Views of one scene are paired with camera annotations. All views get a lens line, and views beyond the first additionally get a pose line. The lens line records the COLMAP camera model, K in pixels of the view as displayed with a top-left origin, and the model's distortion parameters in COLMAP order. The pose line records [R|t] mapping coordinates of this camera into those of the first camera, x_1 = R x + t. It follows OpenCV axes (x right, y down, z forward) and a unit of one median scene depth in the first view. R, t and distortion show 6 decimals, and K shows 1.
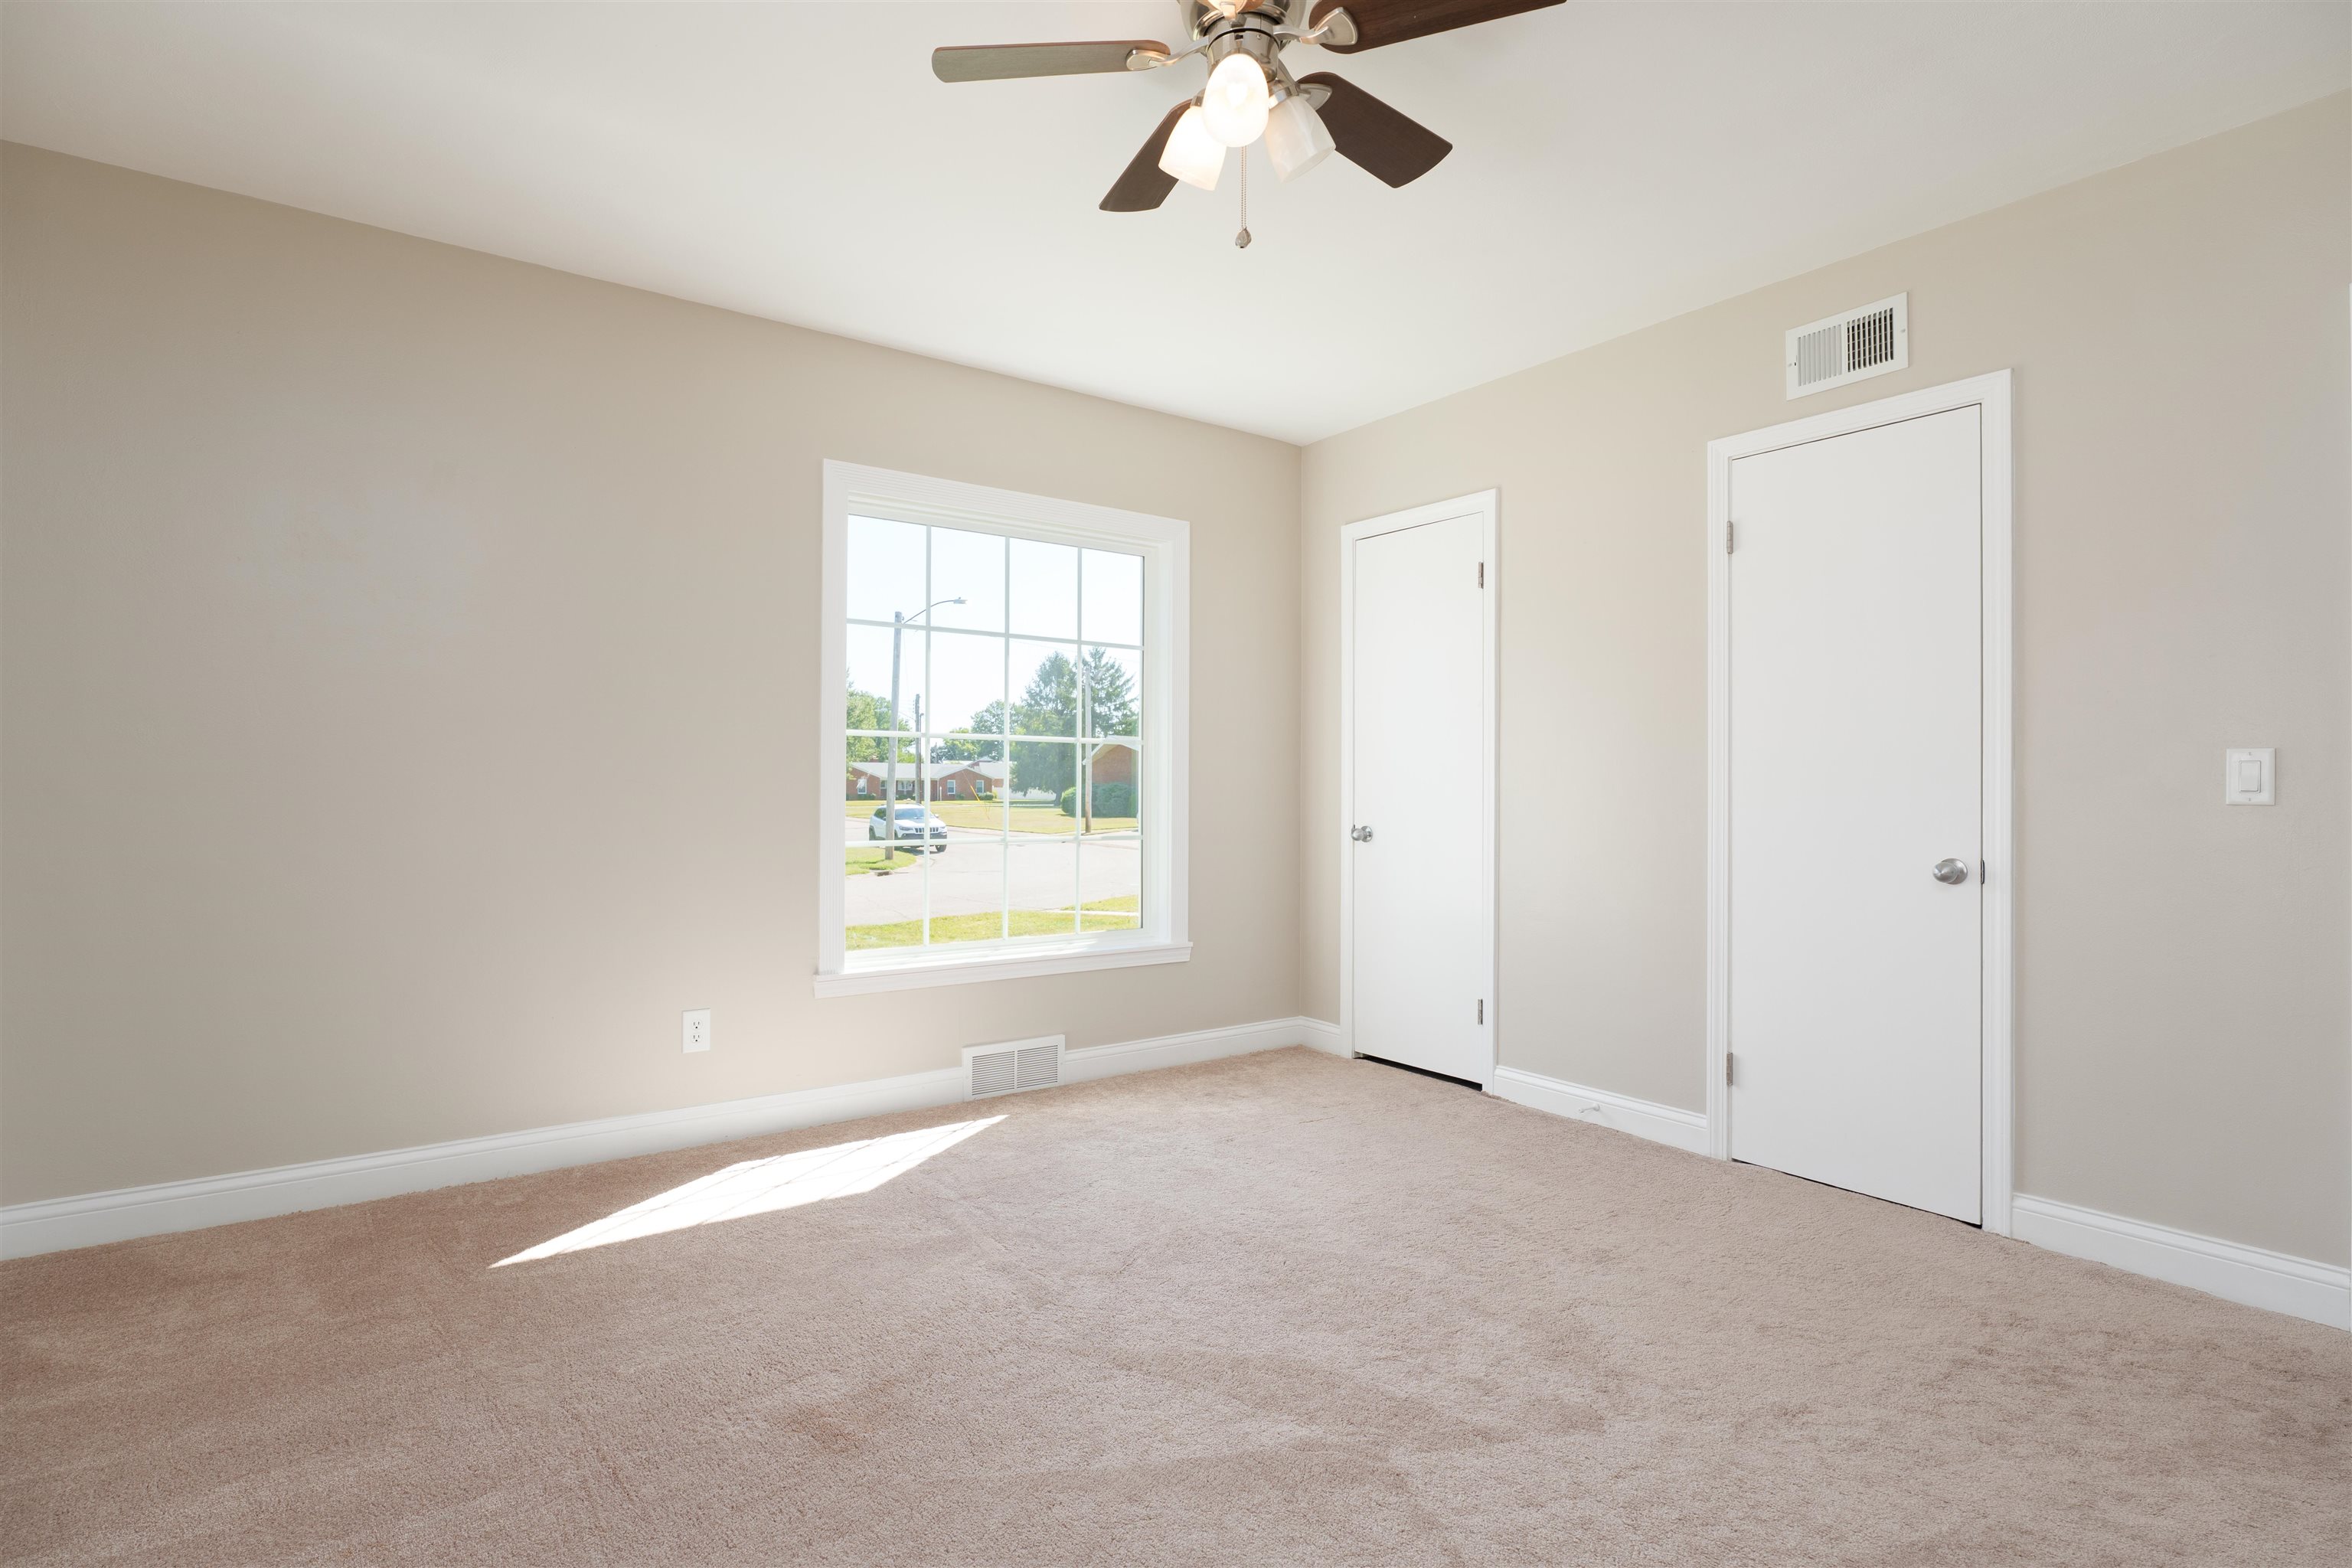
lens RADIAL K [[1139.6, 0, 1154.6], [0, 1139.6, 786.7], [0, 0, 1]] dist [-0.000934, -0.000151]
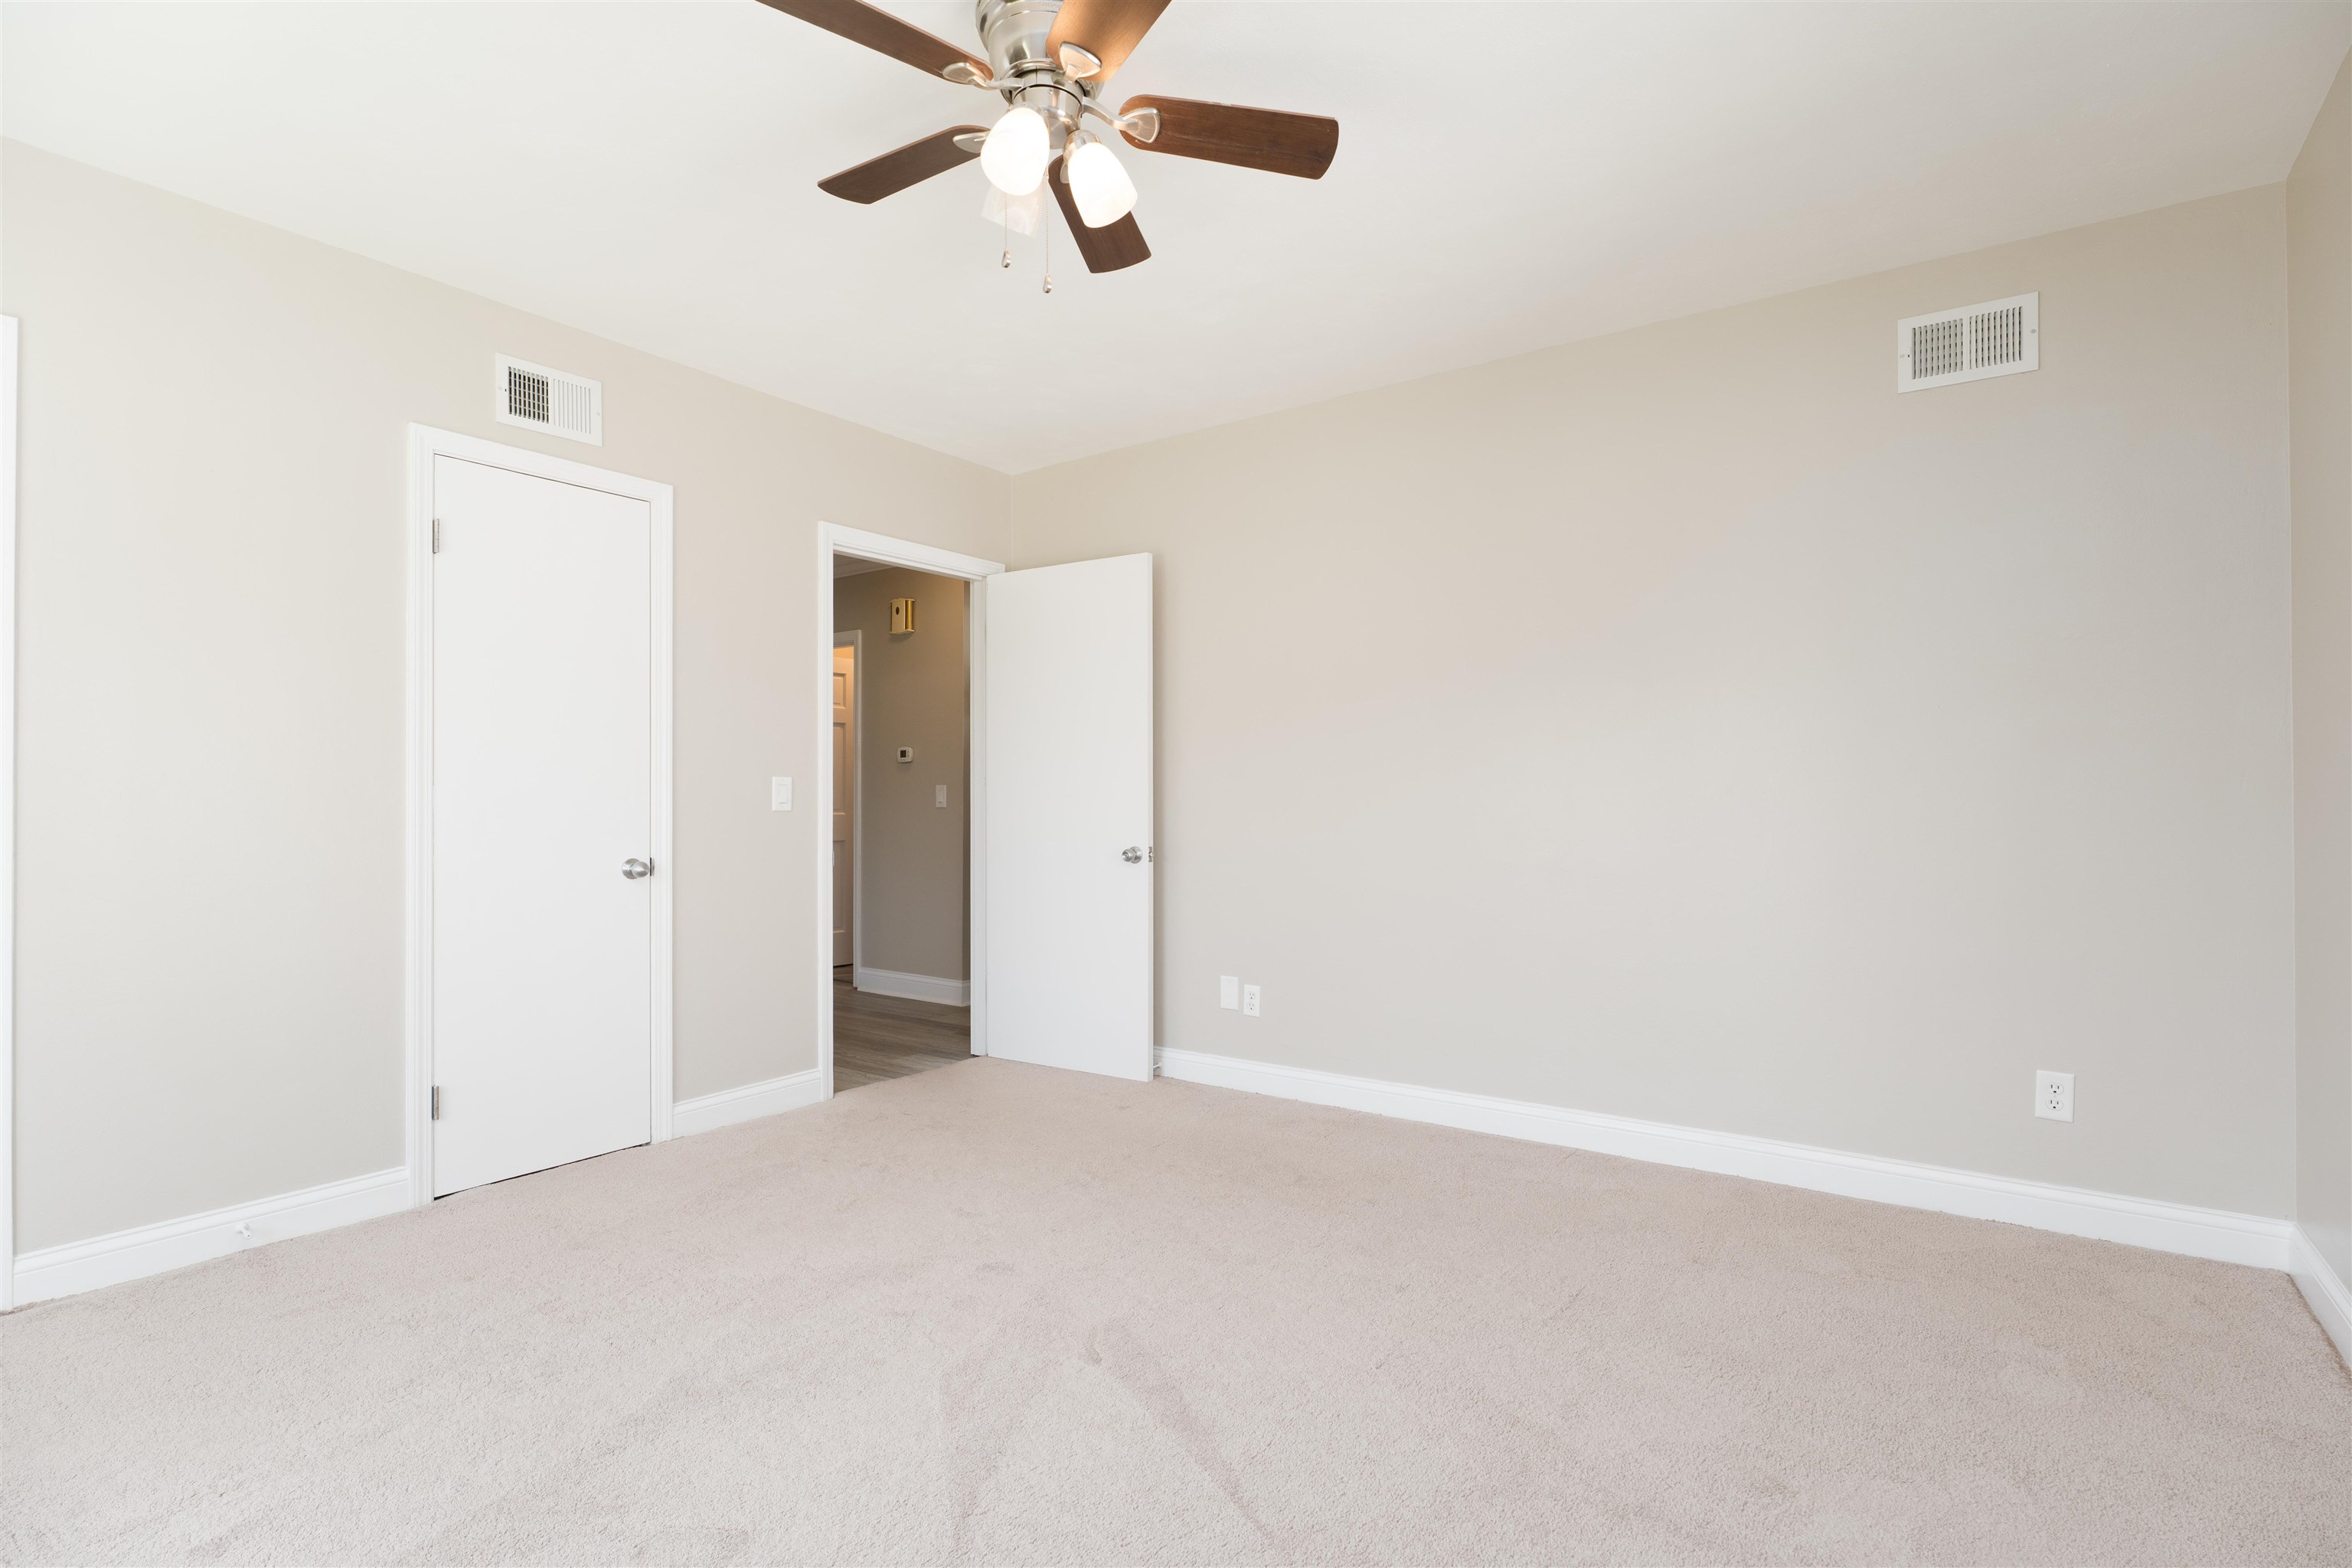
lens RADIAL K [[1139.6, 0, 1154.6], [0, 1139.6, 786.7], [0, 0, 1]] dist [-0.000934, -0.000151]
pose [[-0.327322, 0.004264, 0.944903, -0.594582], [-0.006143, 0.999959, -0.006641, -0.009114], [-0.944893, -0.007978, -0.327282, 0.777124]]
